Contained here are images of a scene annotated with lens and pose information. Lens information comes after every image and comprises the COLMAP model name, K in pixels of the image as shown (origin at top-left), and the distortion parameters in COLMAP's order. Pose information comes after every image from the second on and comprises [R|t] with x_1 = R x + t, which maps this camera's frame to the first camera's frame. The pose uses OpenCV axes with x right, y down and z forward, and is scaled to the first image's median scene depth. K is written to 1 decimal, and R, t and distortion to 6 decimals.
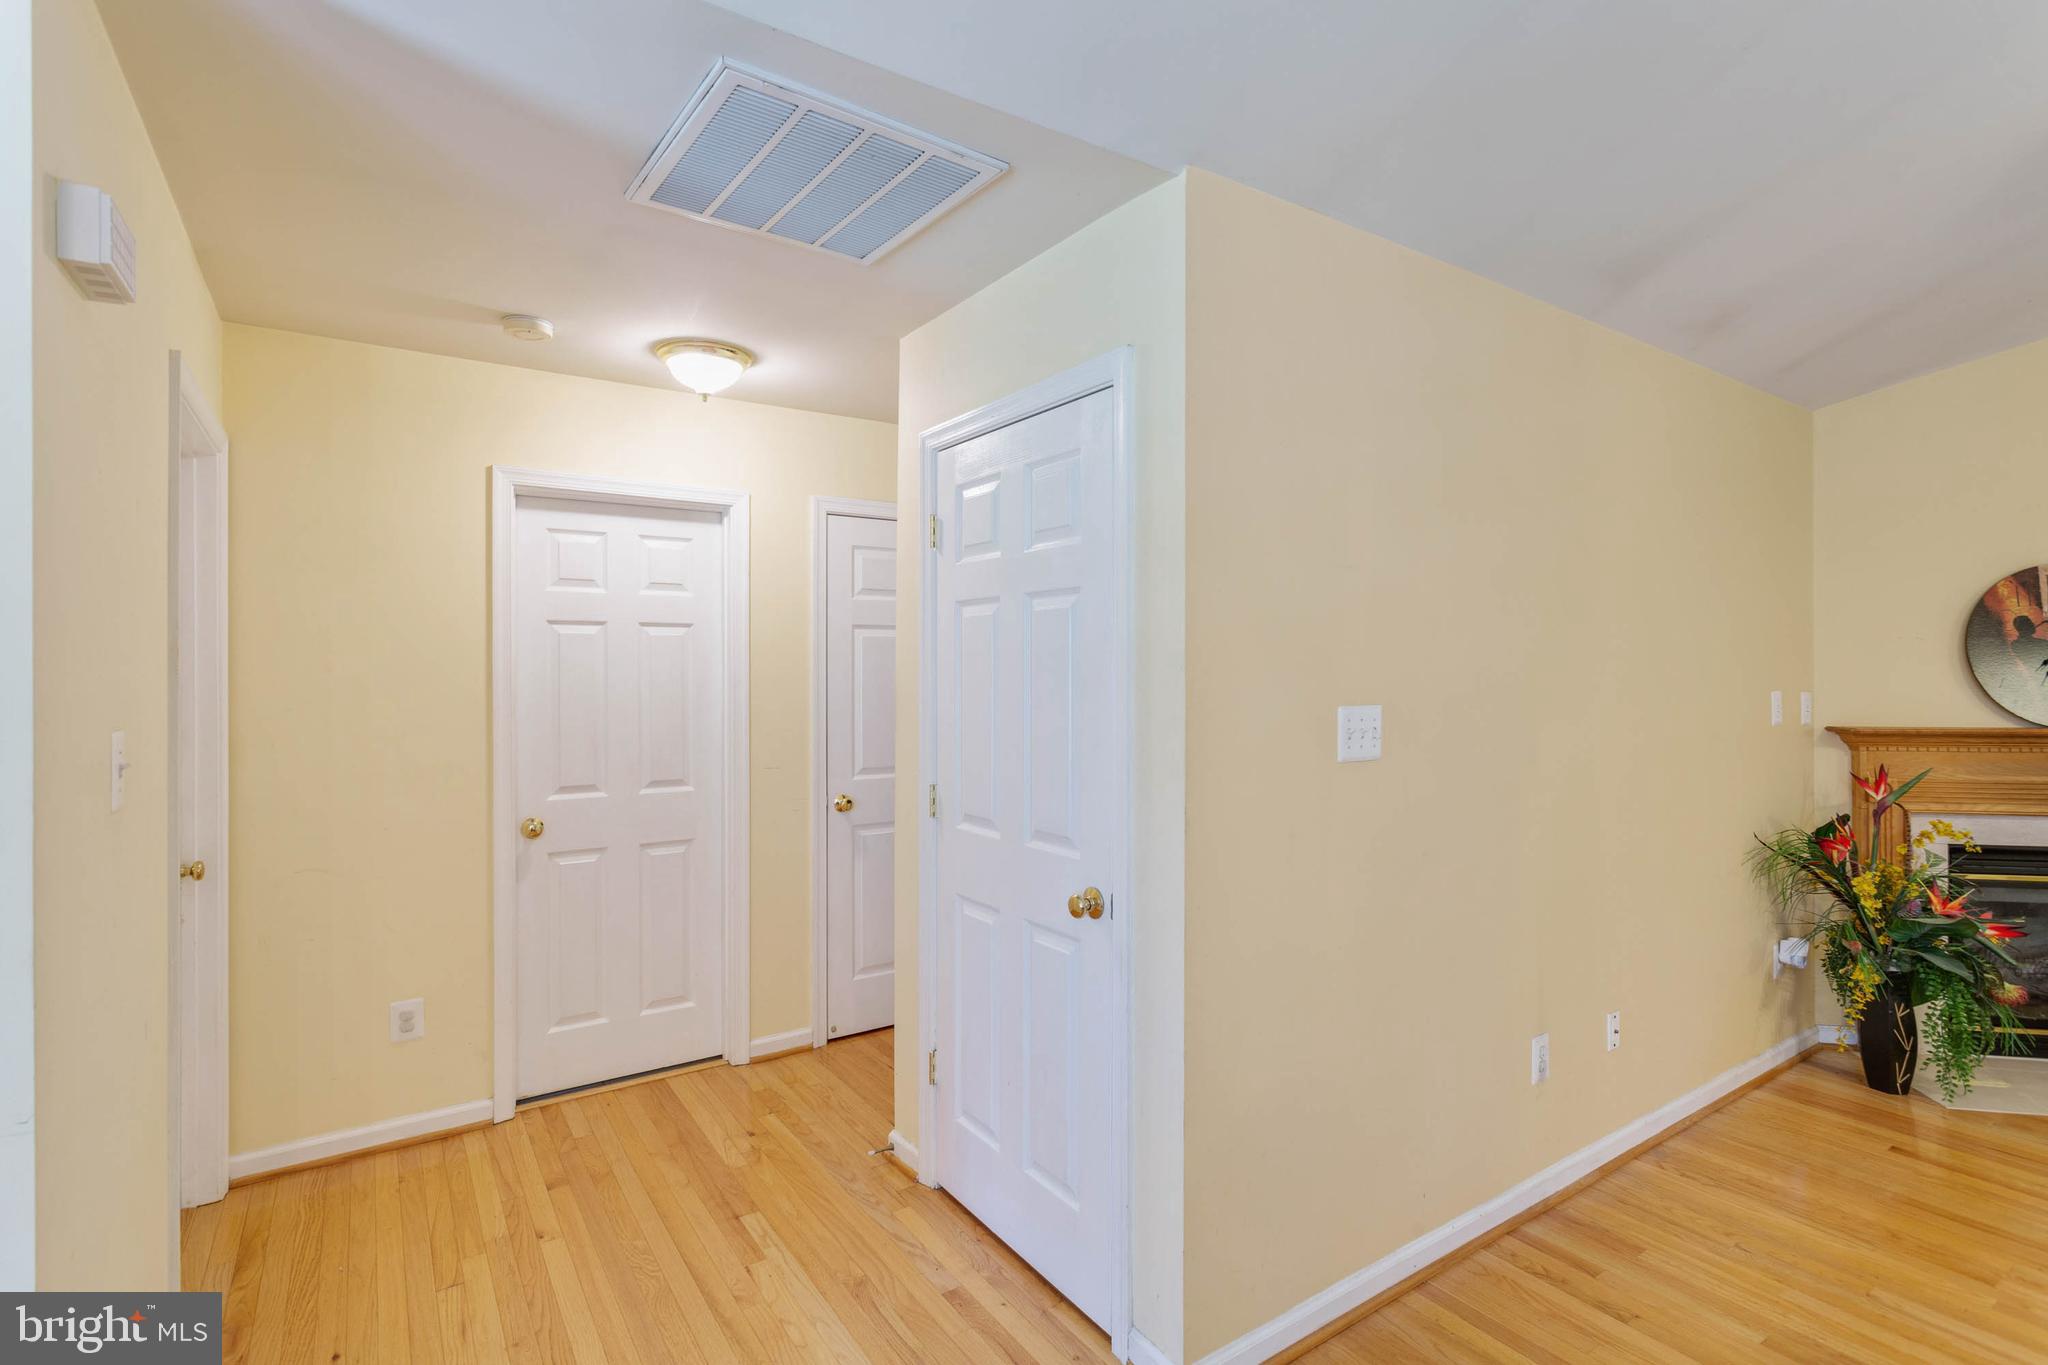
lens RADIAL K [[975.9, 0, 1002.9], [0, 975.9, 673.2], [0, 0, 1]] dist [0.002332, 0.000781]
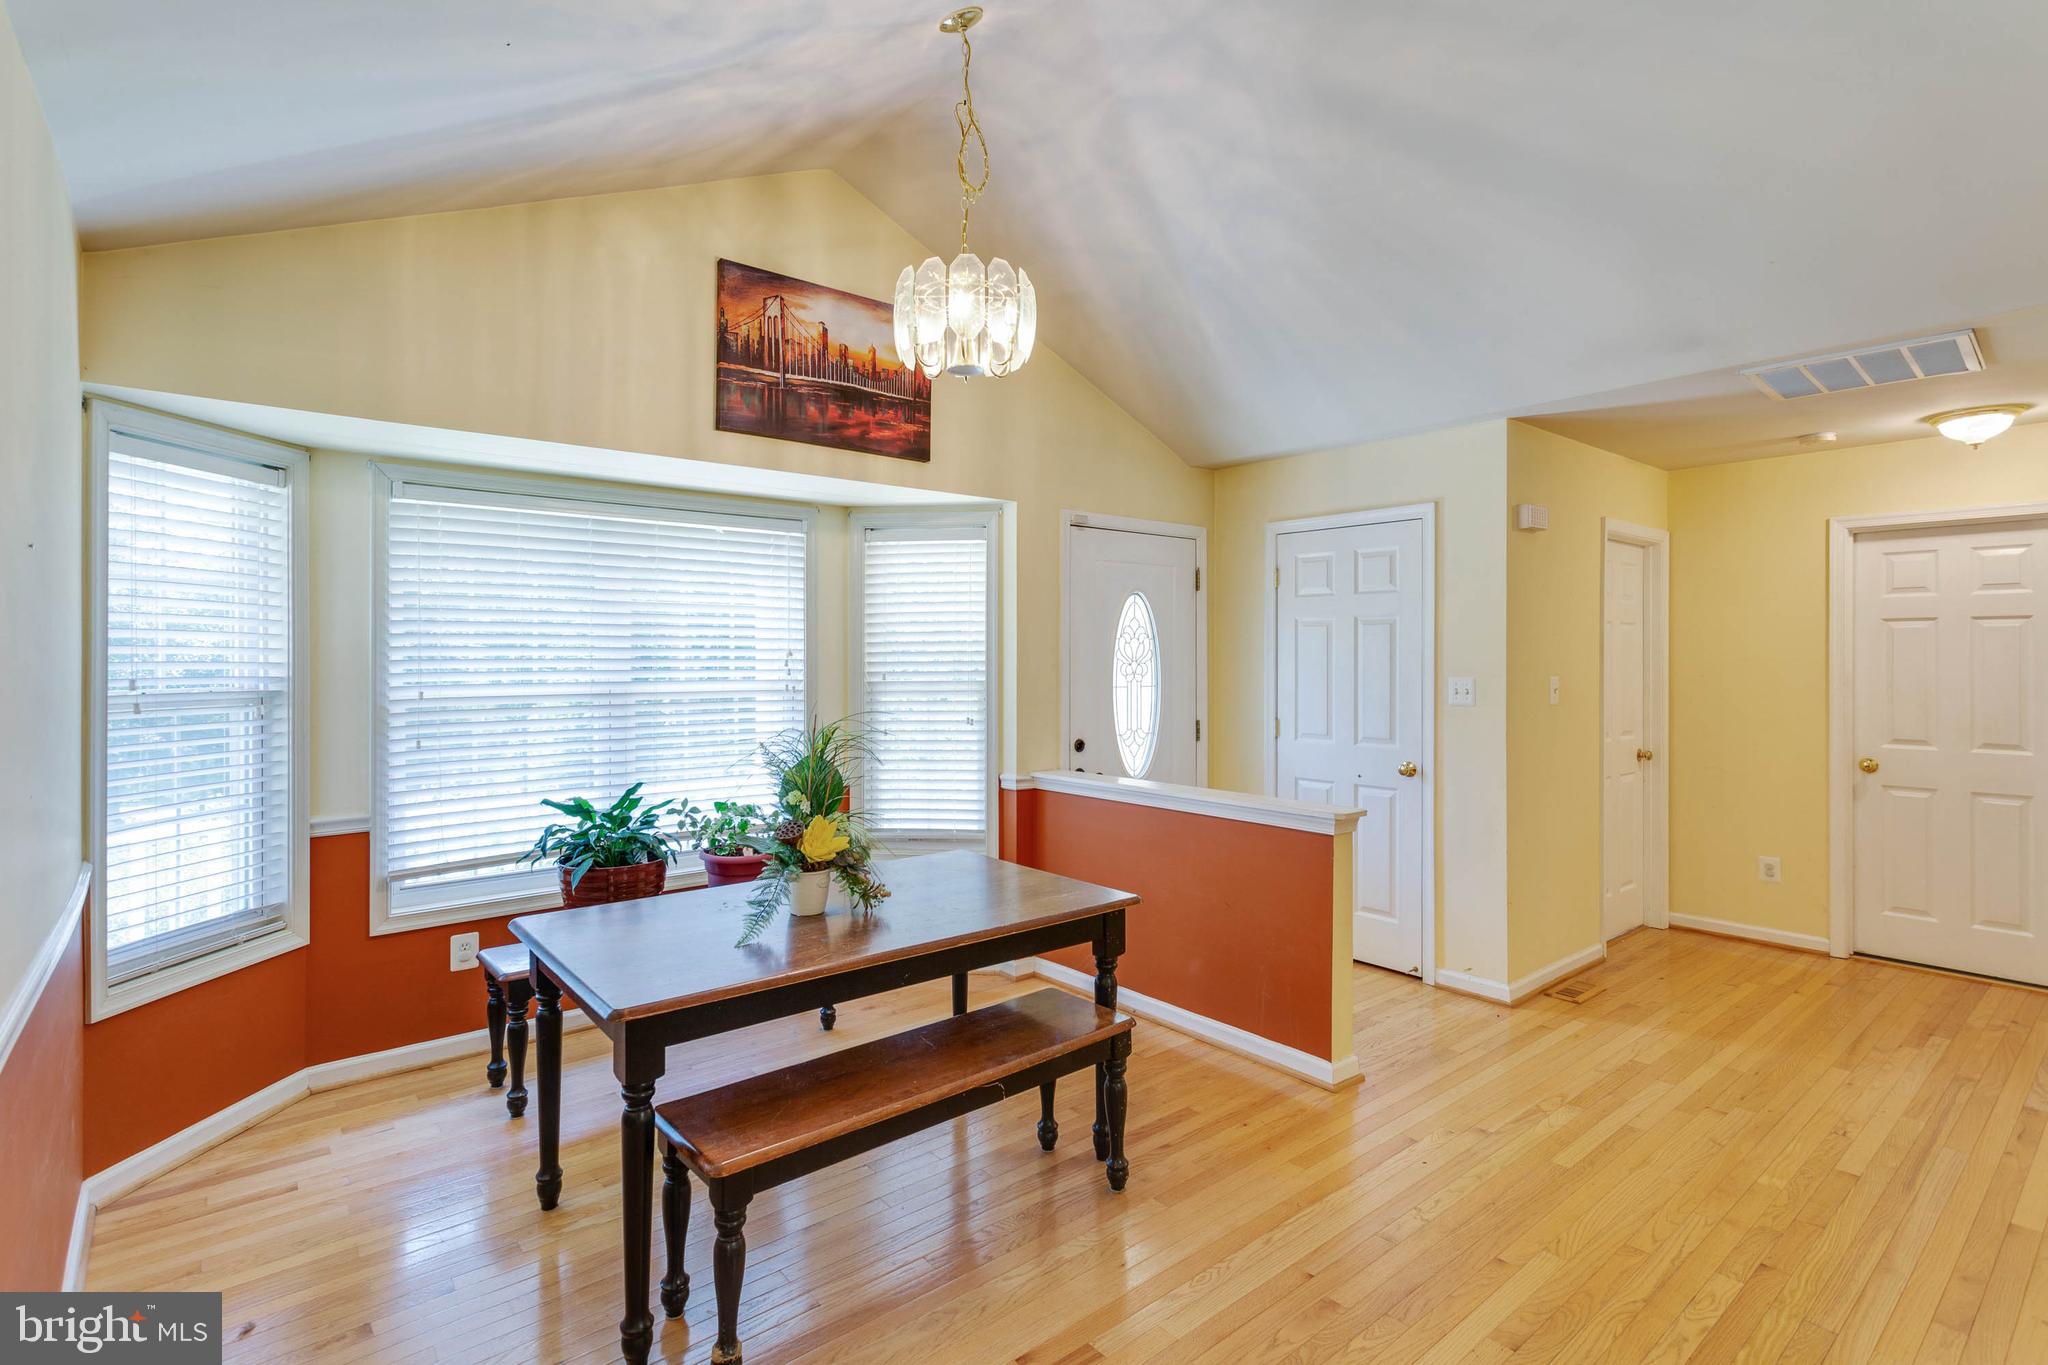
lens RADIAL K [[979.8, 0, 999.3], [0, 979.8, 647.4], [0, 0, 1]] dist [0.001160, 0.000412]
pose [[0.097913, -0.006344, -0.995175, 0.820066], [-0.003683, 0.999971, -0.006737, 0.000594], [0.995188, 0.004324, 0.097886, -0.403888]]
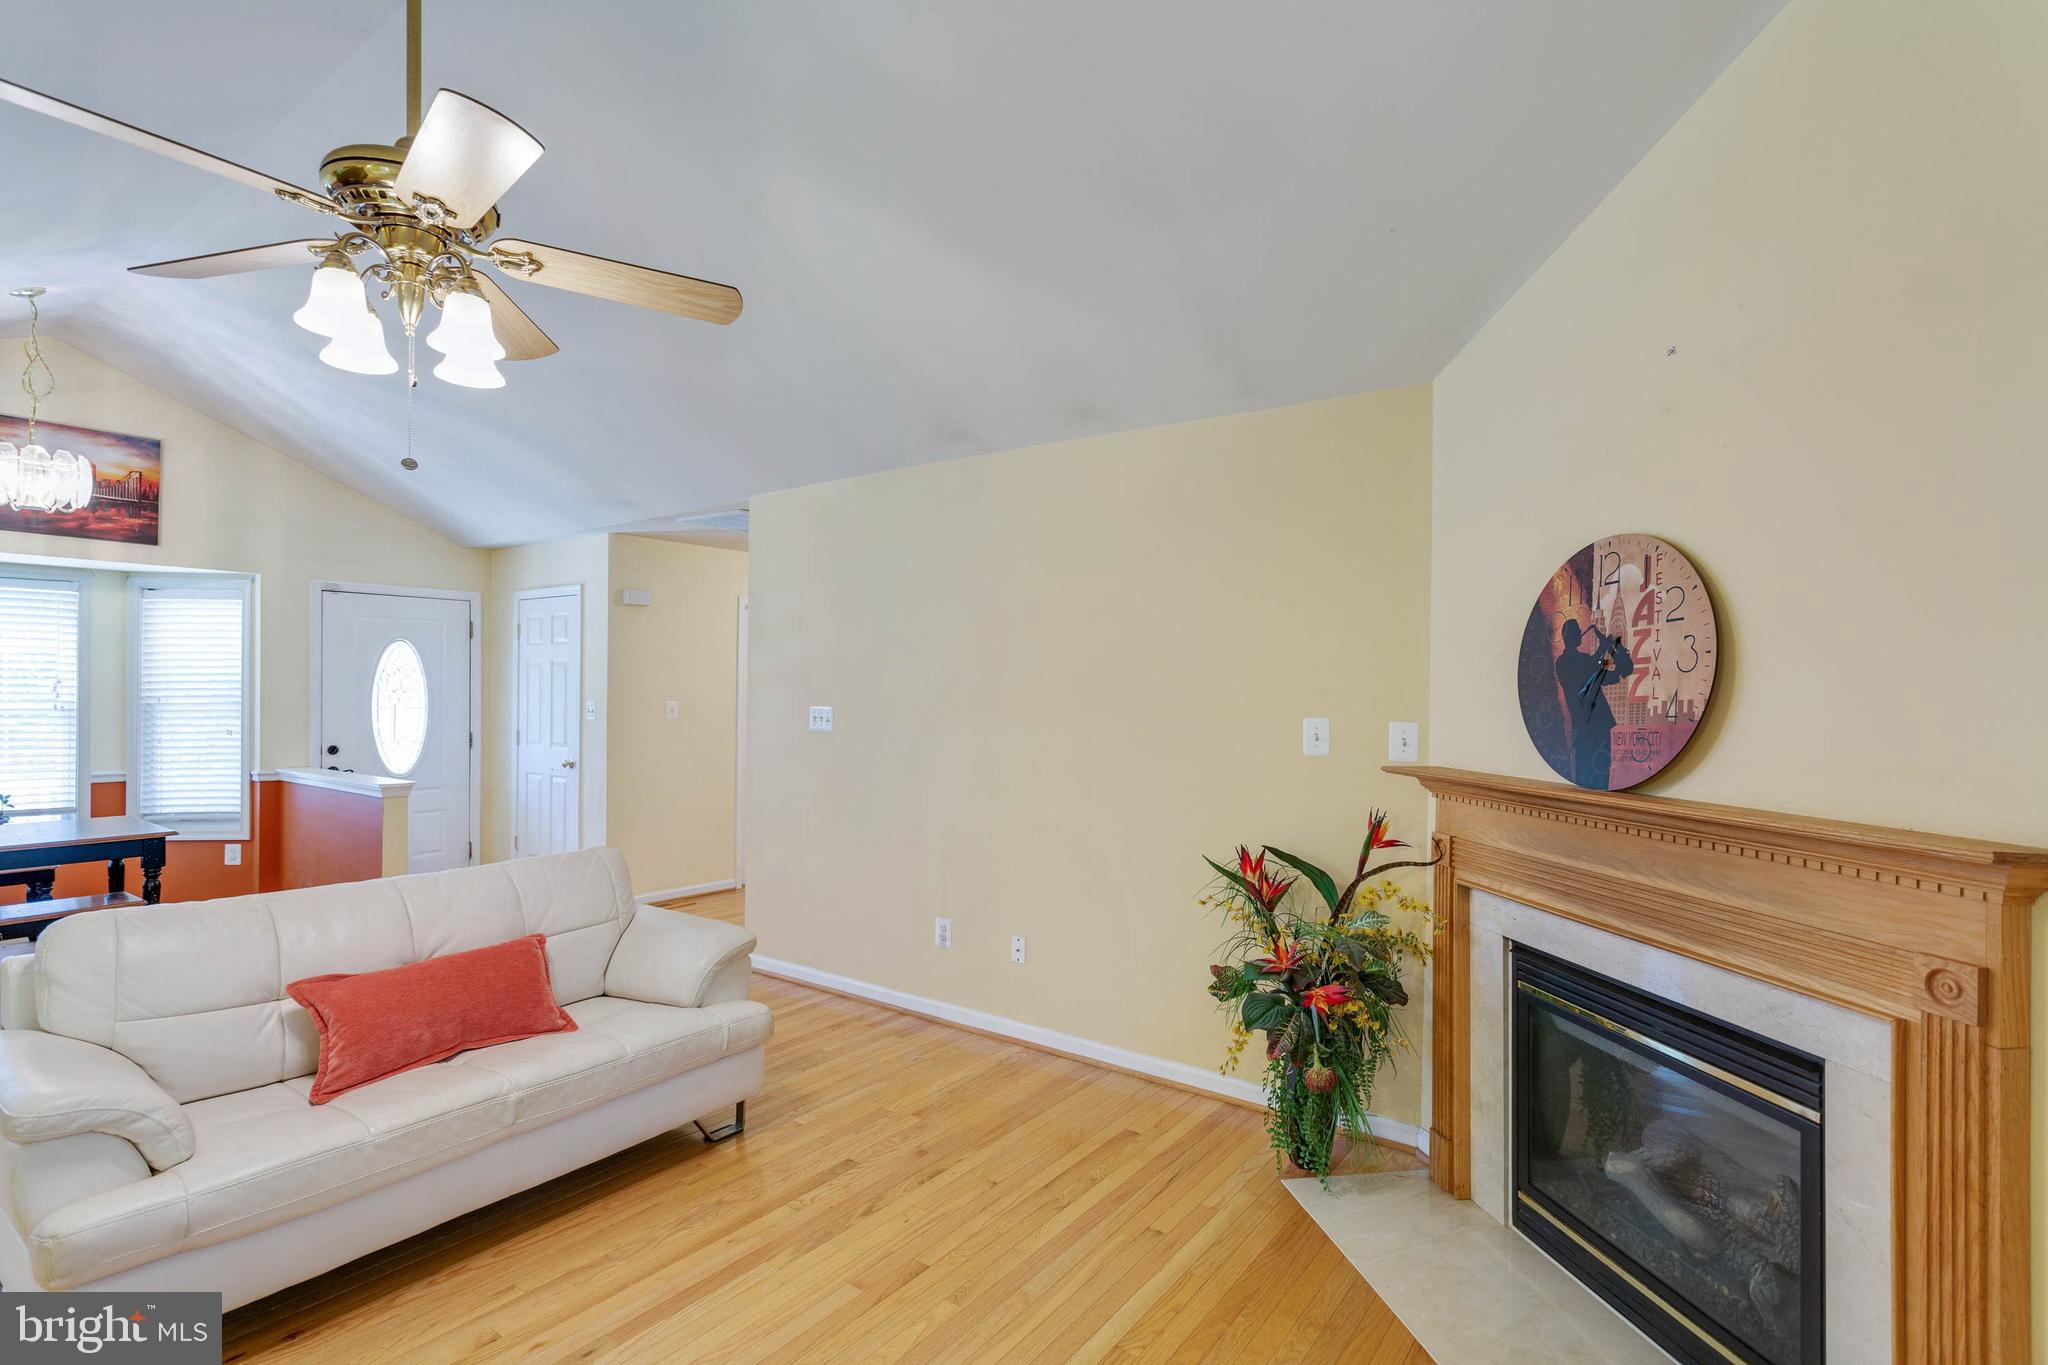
lens RADIAL K [[965.1, 0, 1009.1], [0, 965.1, 690.3], [0, 0, 1]] dist [0.002571, 0.000196]
pose [[0.342992, 0.007475, -0.939309, 1.696501], [-0.010950, 0.999932, 0.003959, -0.009301], [0.939275, 0.008928, 0.343050, 0.451637]]
